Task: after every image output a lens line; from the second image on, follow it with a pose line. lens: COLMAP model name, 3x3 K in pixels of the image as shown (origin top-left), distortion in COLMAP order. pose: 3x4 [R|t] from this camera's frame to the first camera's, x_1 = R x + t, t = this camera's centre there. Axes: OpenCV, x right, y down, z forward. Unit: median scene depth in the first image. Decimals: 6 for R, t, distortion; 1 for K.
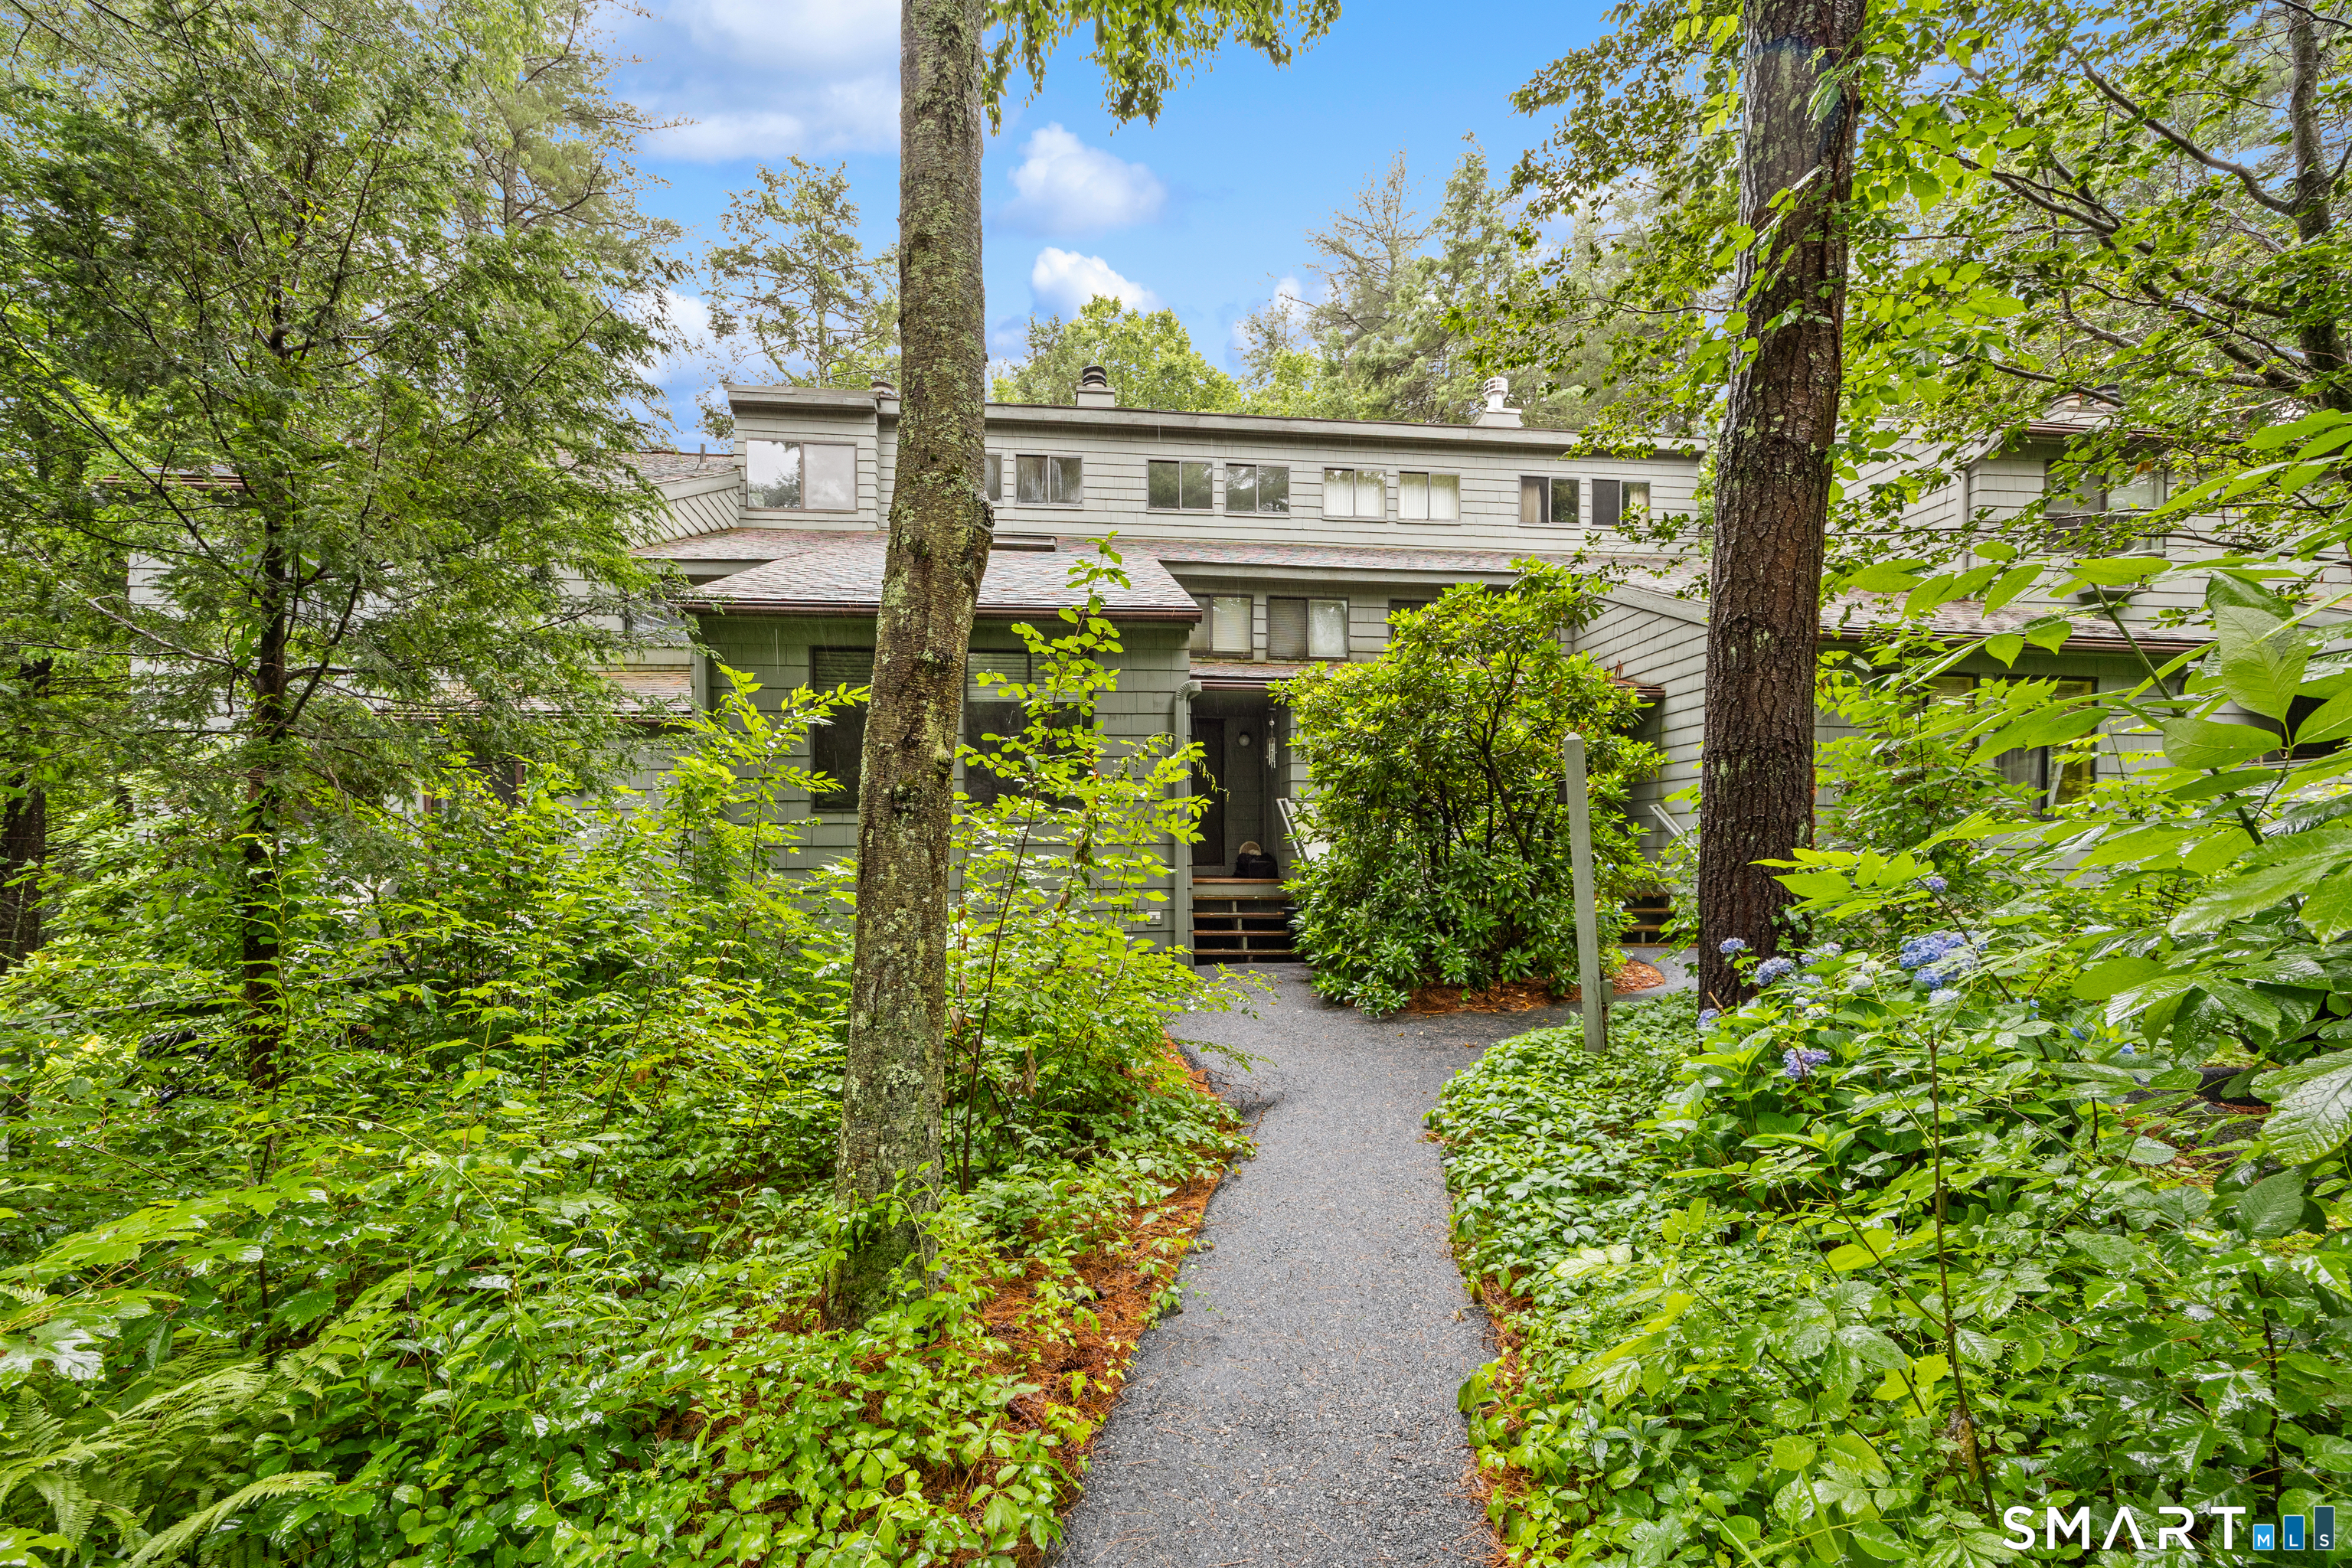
lens RADIAL K [[958.3, 0, 1181.0], [0, 958.3, 847.5], [0, 0, 1]] dist [0.015504, 0.000066]
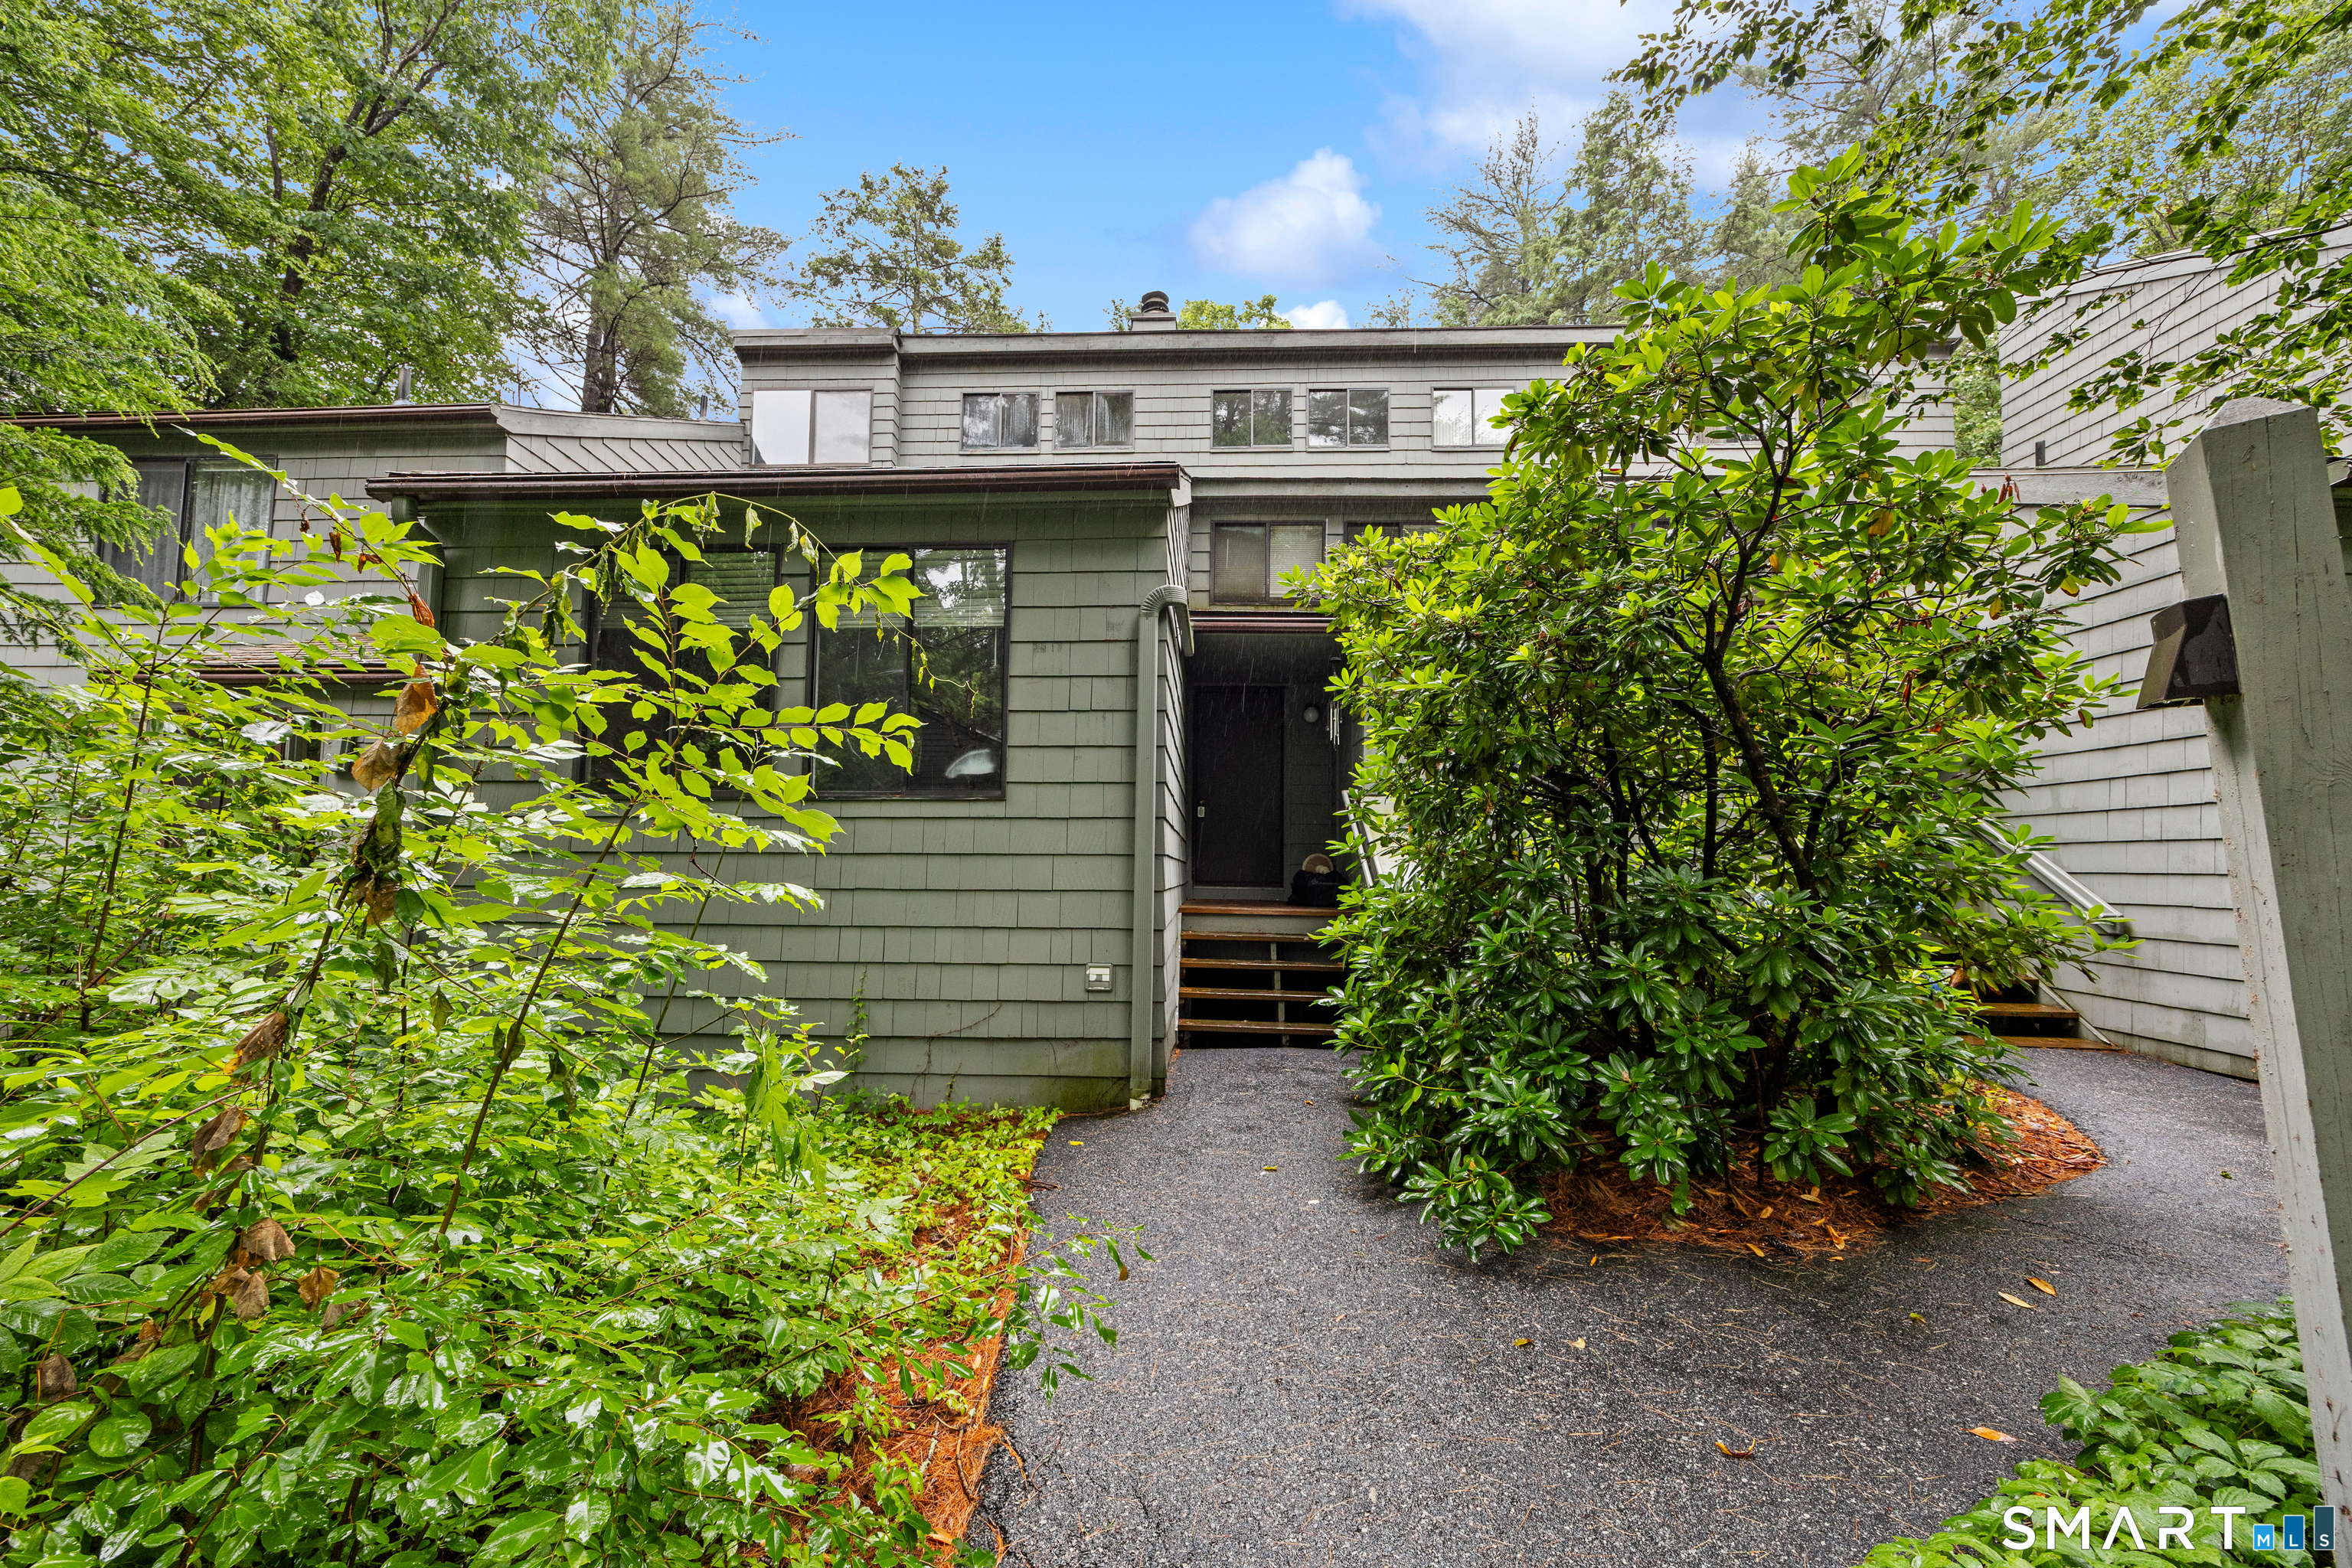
lens RADIAL K [[945.7, 0, 1170.2], [0, 945.7, 797.2], [0, 0, 1]] dist [0.000516, 0.000204]
pose [[0.988512, 0.003699, -0.151100, 0.106901], [-0.014017, 0.997636, -0.067281, -0.000341], [0.150493, 0.068626, 0.986226, 0.433121]]
